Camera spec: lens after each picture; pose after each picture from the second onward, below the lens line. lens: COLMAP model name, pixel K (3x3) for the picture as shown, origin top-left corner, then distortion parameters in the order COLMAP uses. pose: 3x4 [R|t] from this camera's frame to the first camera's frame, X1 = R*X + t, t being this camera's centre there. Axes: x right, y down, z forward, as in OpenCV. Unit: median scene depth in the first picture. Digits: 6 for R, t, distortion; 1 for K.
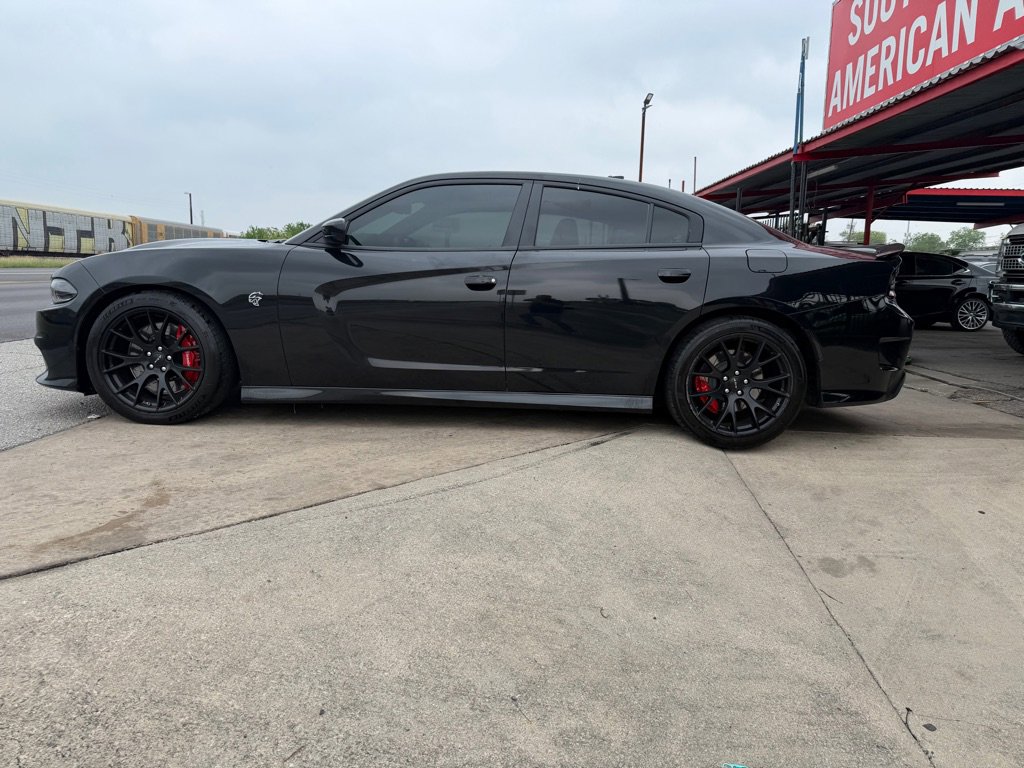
lens RADIAL K [[686.4, 0, 523.1], [0, 686.4, 383.6], [0, 0, 1]] dist [0.027767, -0.033266]
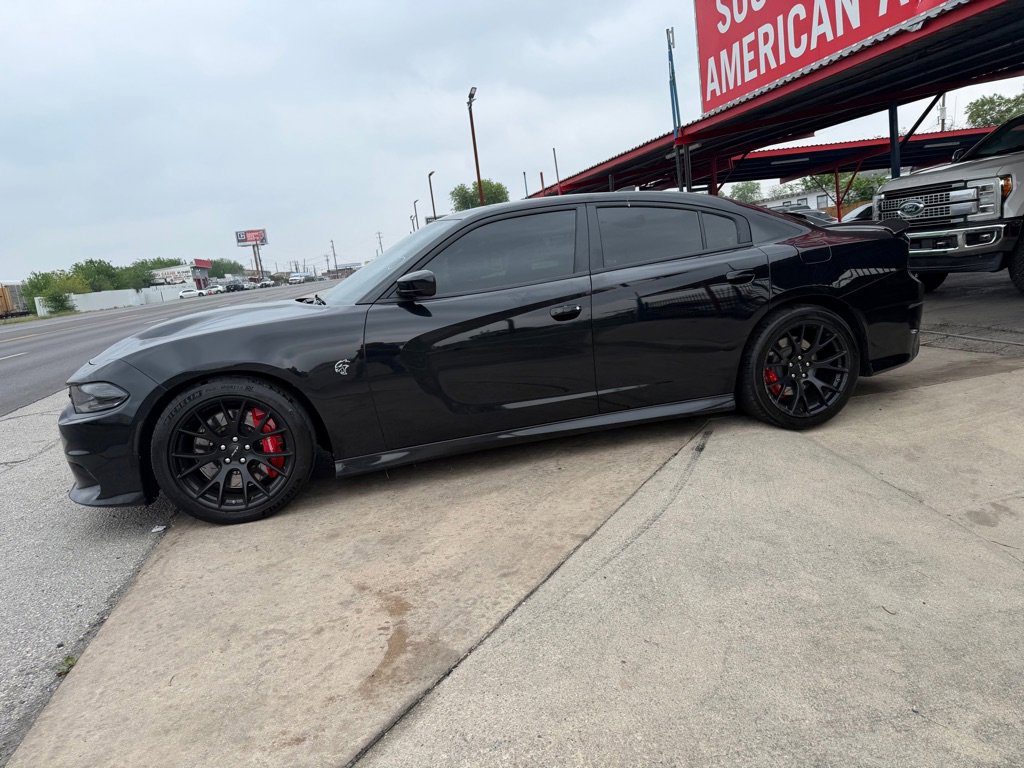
lens RADIAL K [[687.0, 0, 512.0], [0, 687.0, 384.0], [0, 0, 1]] dist [0.023787, -0.028673]
pose [[0.962740, -0.176521, 0.204870, -0.359635], [0.174781, 0.984245, 0.026707, -0.085018], [-0.206356, 0.010096, 0.978425, 0.042125]]
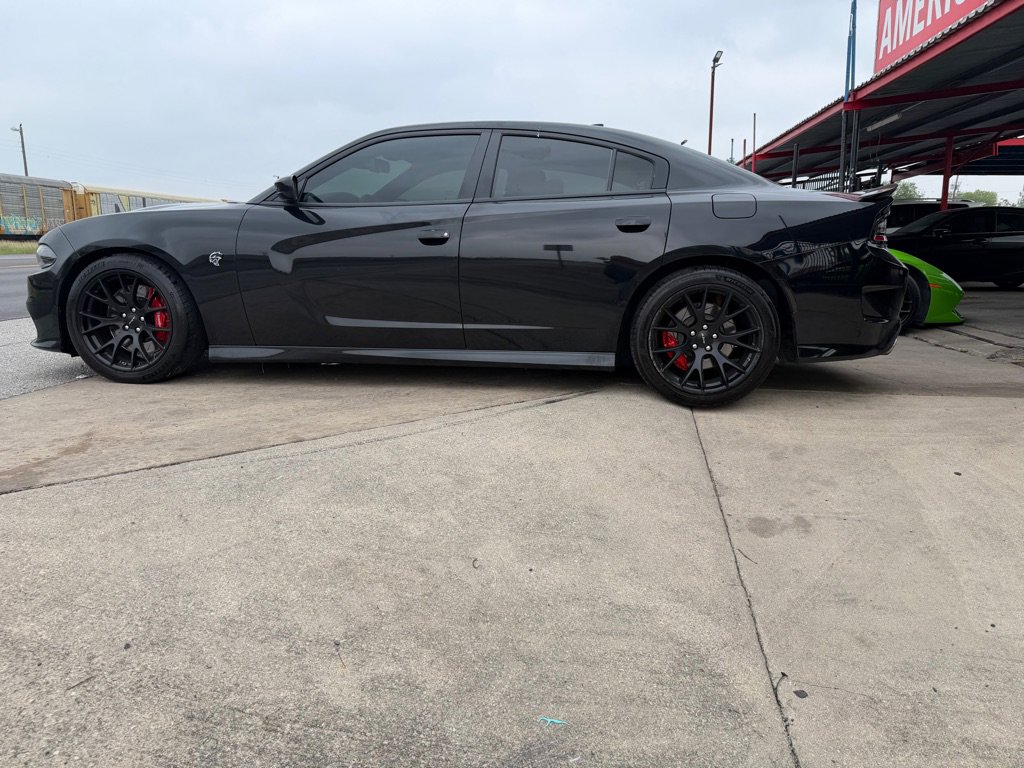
lens RADIAL K [[689.8, 0, 527.6], [0, 689.8, 379.1], [0, 0, 1]] dist [0.018928, -0.022375]
pose [[0.994100, -0.004184, -0.108385, 0.176883], [0.007430, 0.999535, 0.029568, 0.027032], [0.108211, -0.030199, 0.993669, 0.031690]]
